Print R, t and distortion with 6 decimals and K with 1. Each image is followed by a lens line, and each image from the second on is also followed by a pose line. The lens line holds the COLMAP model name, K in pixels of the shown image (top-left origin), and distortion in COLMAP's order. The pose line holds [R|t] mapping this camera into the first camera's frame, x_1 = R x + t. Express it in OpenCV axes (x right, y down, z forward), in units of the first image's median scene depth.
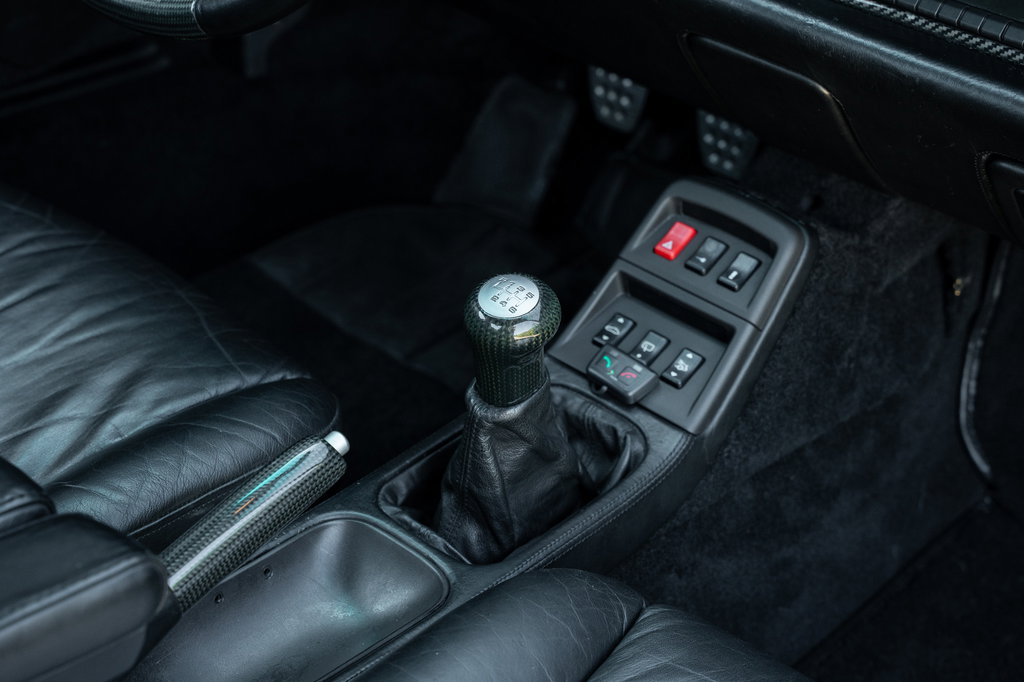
lens RADIAL K [[1939.4, 0, 512.0], [0, 1939.4, 341.0], [0, 0, 1]] dist [0.218588, 0.383976]
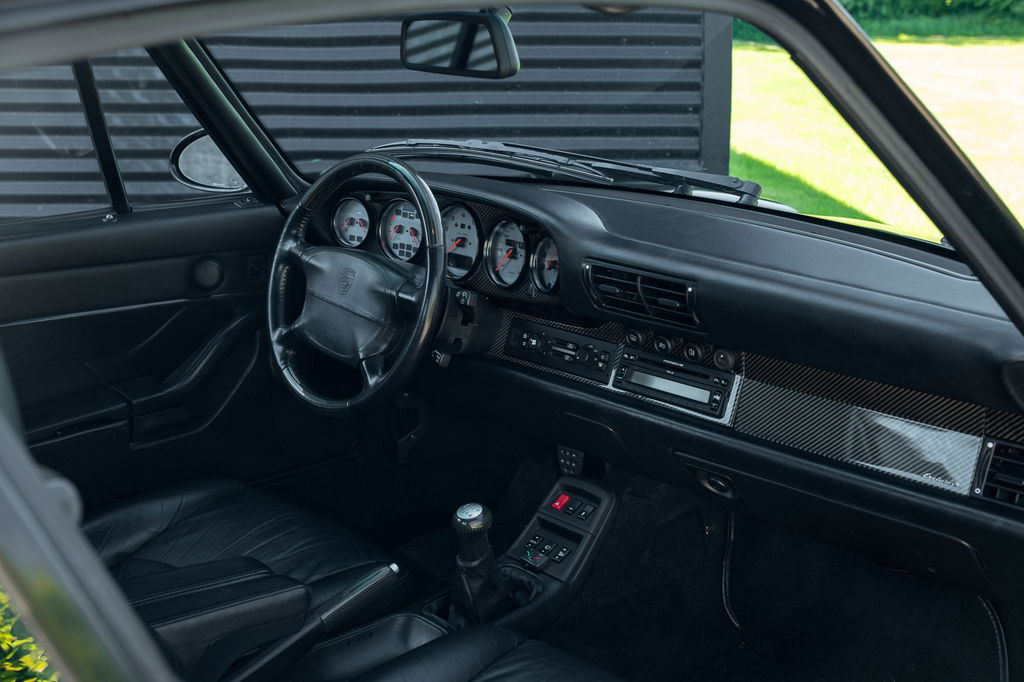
lens RADIAL K [[1301.4, 0, 512.0], [0, 1301.4, 341.0], [0, 0, 1]] dist [0.013140, 0.009469]
pose [[0.992748, -0.048508, -0.109994, 0.209636], [0.014053, 0.955530, -0.294558, 0.221198], [0.119391, 0.290876, 0.949282, -0.512416]]
